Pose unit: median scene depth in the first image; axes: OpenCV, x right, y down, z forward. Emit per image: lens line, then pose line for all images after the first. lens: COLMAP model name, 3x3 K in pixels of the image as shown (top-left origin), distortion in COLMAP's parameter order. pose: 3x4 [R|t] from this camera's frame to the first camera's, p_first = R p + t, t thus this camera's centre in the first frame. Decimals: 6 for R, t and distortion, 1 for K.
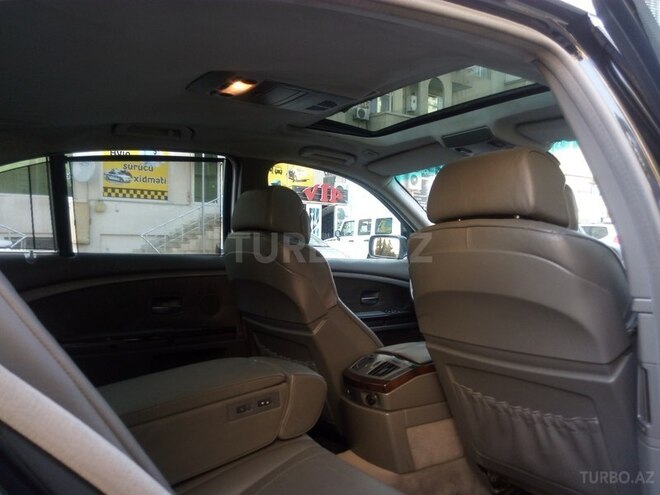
lens RADIAL K [[545.3, 0, 332.8], [0, 545.3, 246.9], [0, 0, 1]] dist [0.079317, -0.133213]
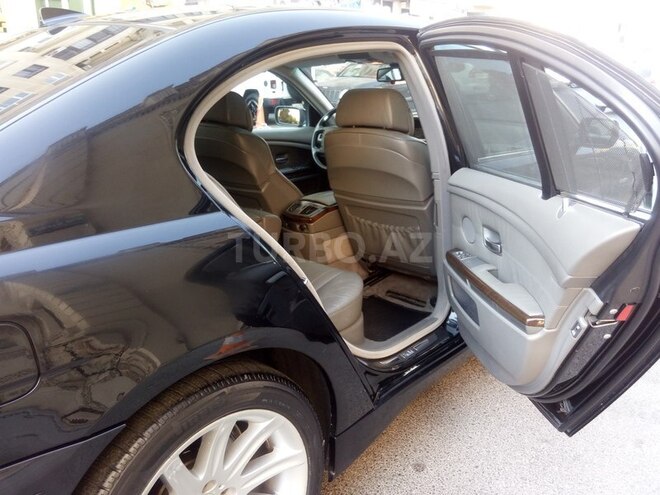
lens RADIAL K [[564.9, 0, 341.3], [0, 564.9, 257.4], [0, 0, 1]] dist [0.041555, -0.012524]
pose [[0.968005, -0.090663, 0.233980, -0.236011], [0.013171, 0.949520, 0.313430, -0.188800], [-0.250585, -0.300320, 0.920334, -0.694679]]
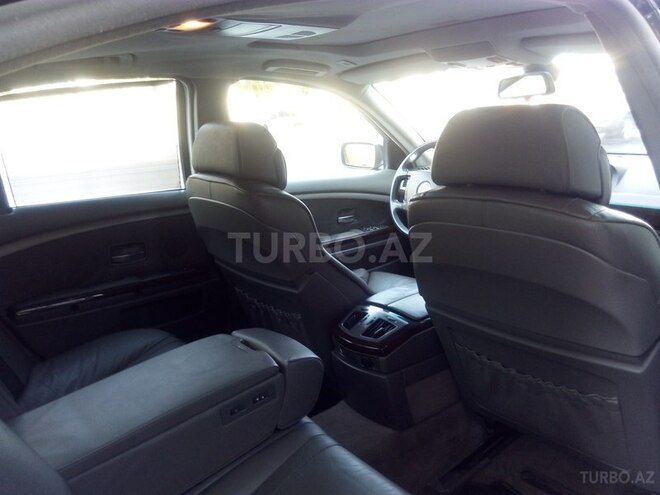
lens RADIAL K [[545.3, 0, 332.8], [0, 545.3, 246.9], [0, 0, 1]] dist [0.079317, -0.133213]
pose [[0.995197, -0.066431, 0.071897, -0.043590], [0.046505, 0.967153, 0.249904, -0.151518], [-0.086137, -0.245360, 0.965598, 0.142298]]
